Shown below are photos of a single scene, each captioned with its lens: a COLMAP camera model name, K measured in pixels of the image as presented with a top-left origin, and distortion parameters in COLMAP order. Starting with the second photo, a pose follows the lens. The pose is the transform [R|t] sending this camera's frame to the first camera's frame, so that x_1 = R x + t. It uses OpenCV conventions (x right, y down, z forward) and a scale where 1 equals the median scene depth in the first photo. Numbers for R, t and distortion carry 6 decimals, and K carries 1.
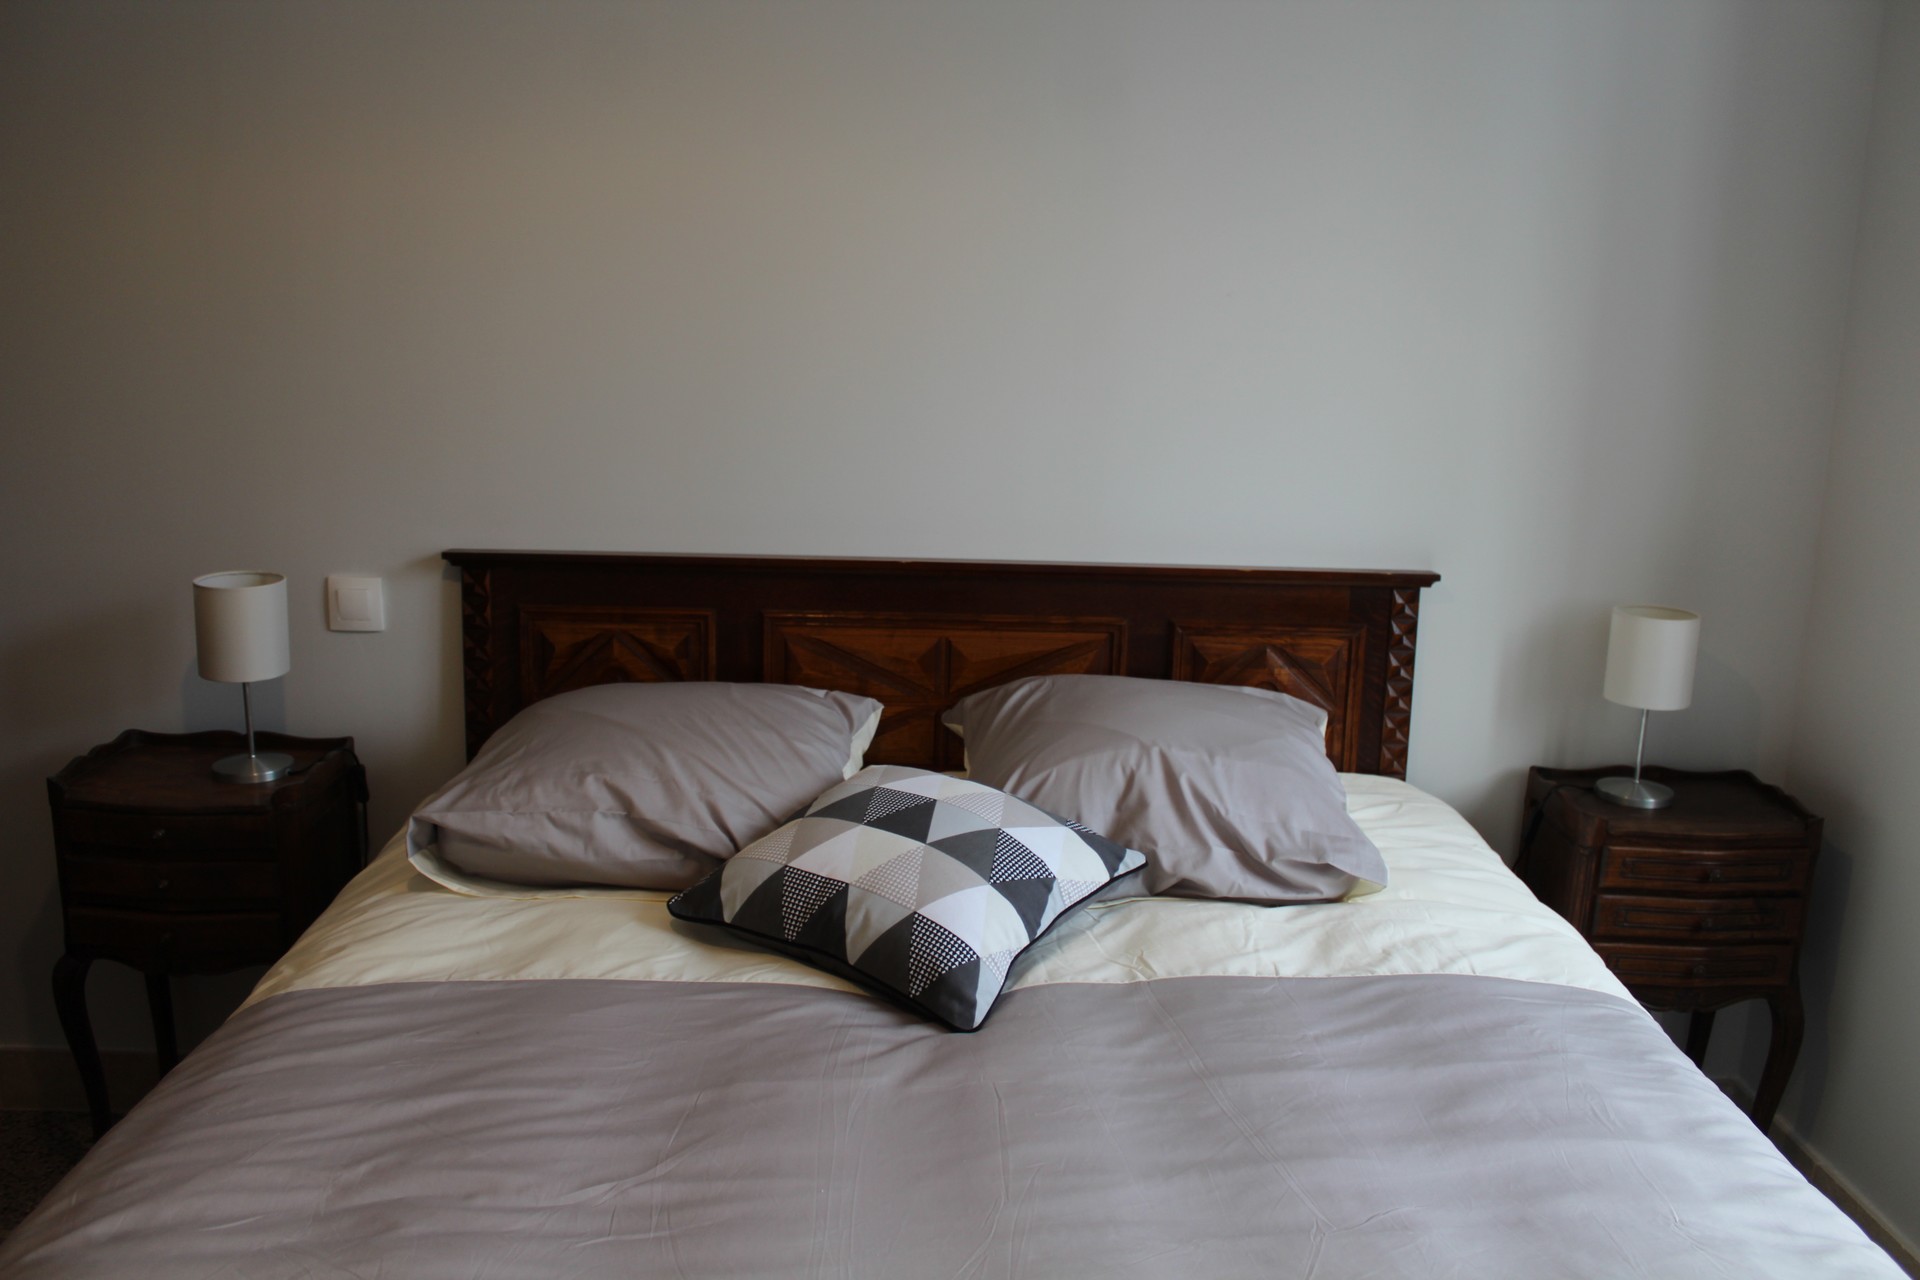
lens RADIAL K [[1615.0, 0, 959.4], [0, 1615.0, 640.7], [0, 0, 1]] dist [-0.071366, -0.001097]
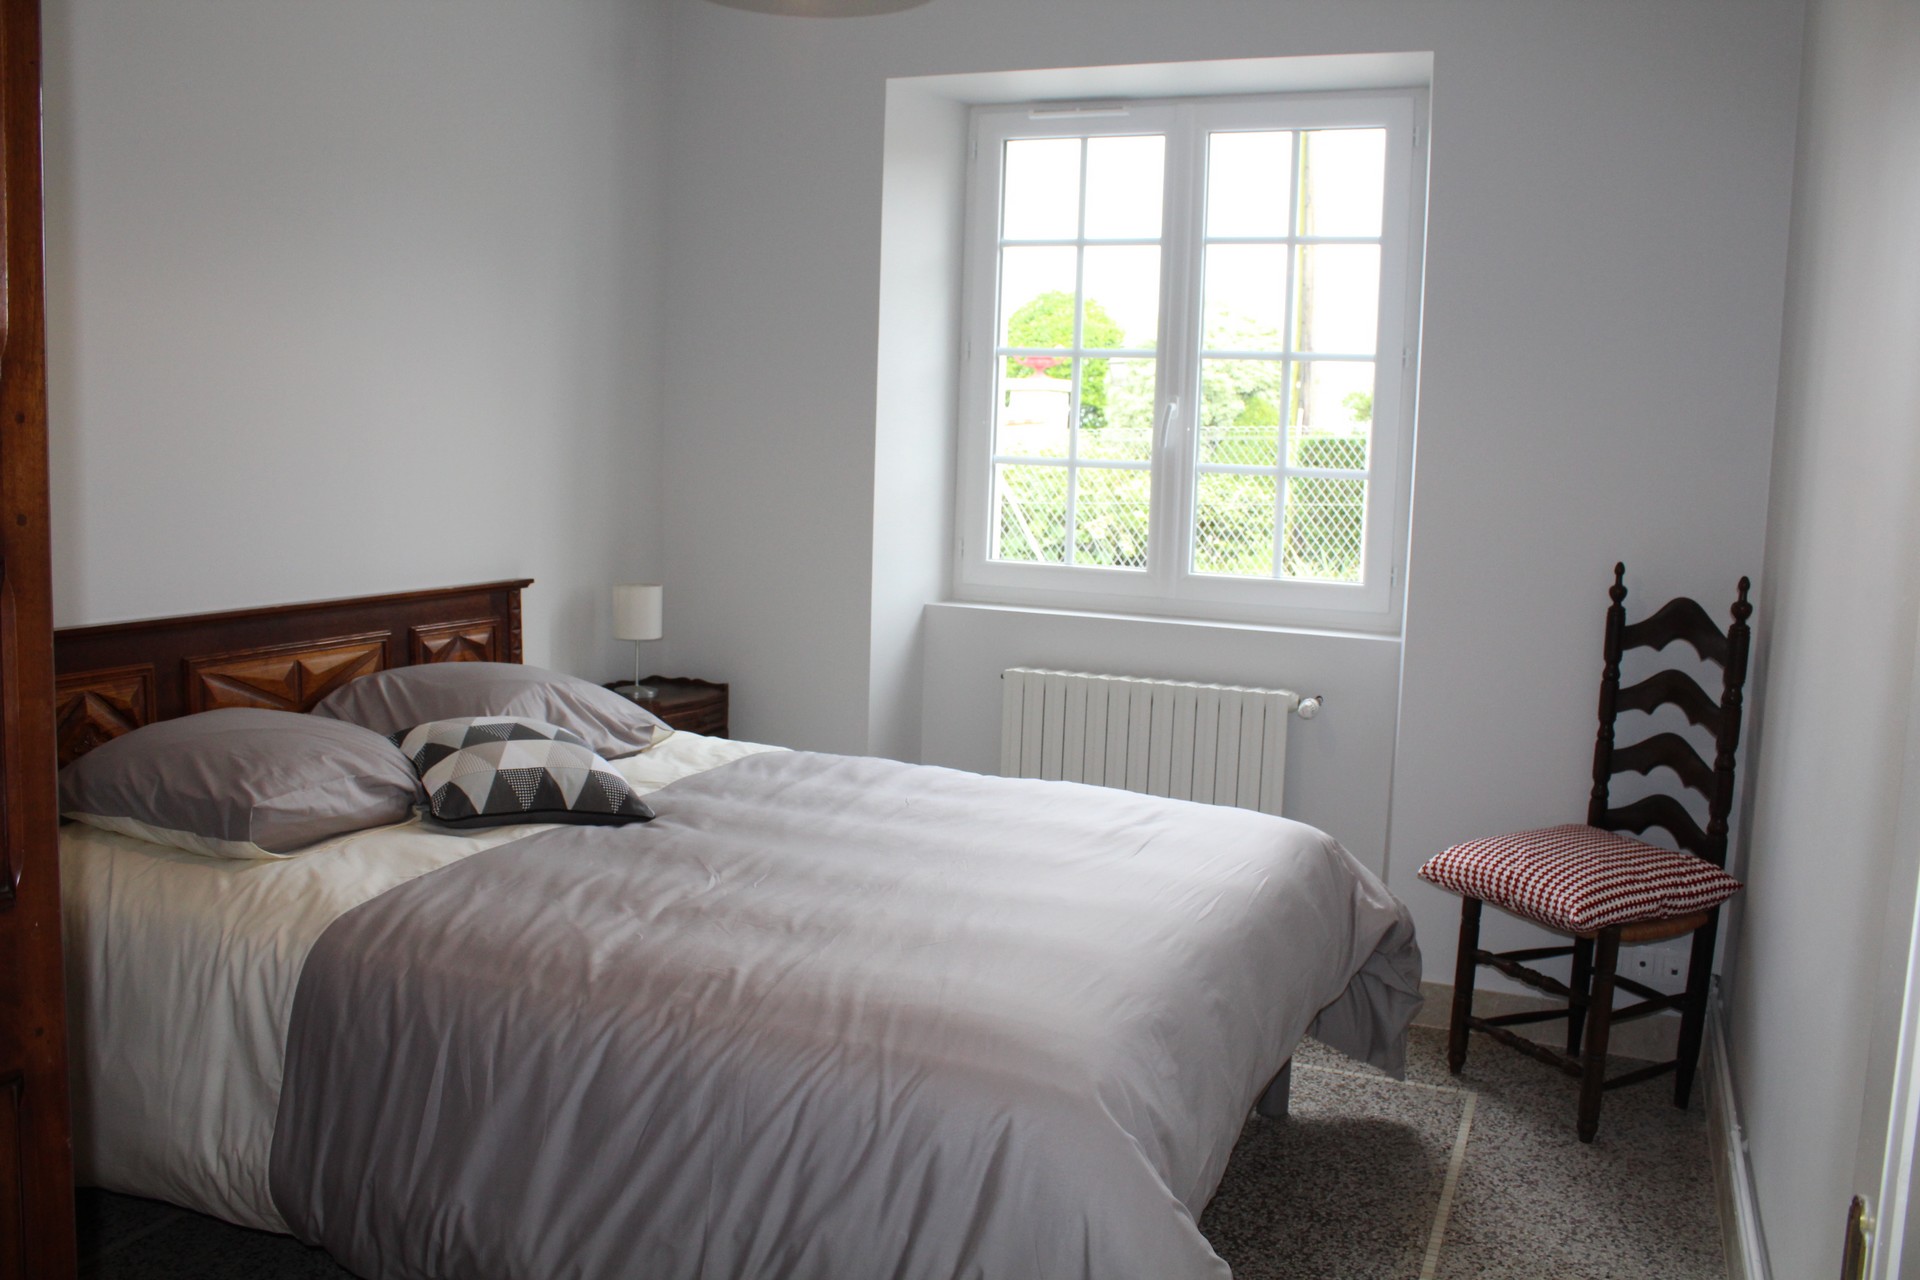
lens RADIAL K [[1615.0, 0, 960.1], [0, 1615.0, 637.6], [0, 0, 1]] dist [-0.071366, -0.001097]
pose [[0.407324, -0.124456, 0.904764, -1.264620], [0.171314, 0.983498, 0.058161, -0.003684], [-0.897072, 0.131308, 0.421923, -0.089678]]
